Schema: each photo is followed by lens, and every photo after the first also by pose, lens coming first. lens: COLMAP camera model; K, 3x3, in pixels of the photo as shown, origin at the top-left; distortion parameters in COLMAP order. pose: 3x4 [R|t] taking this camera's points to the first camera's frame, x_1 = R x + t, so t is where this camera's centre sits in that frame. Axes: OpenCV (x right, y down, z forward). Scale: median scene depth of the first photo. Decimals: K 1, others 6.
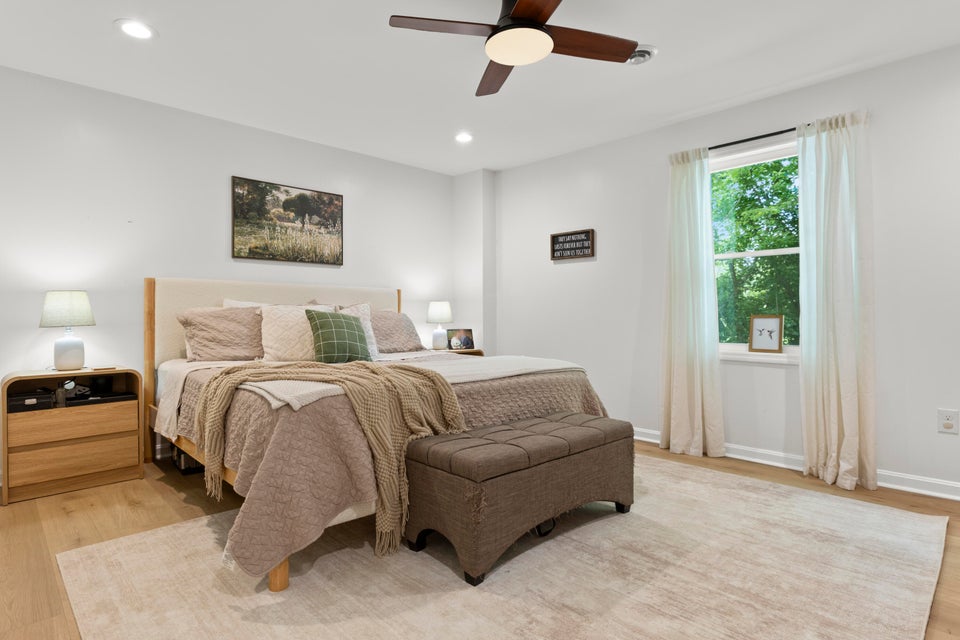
lens RADIAL K [[502.1, 0, 478.3], [0, 502.1, 312.1], [0, 0, 1]] dist [-0.005986, -0.000783]
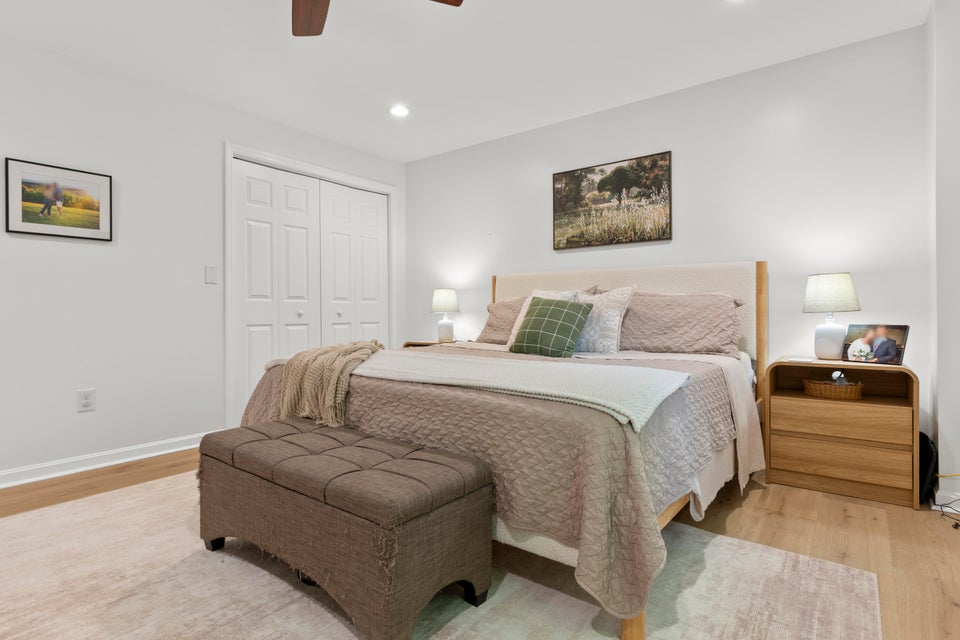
lens RADIAL K [[502.1, 0, 478.3], [0, 502.1, 312.1], [0, 0, 1]] dist [-0.005986, -0.000783]
pose [[0.156572, 0.002385, -0.987664, 0.508108], [0.011315, 0.999927, 0.004209, 0.016606], [0.987602, -0.011834, 0.156534, 0.624679]]
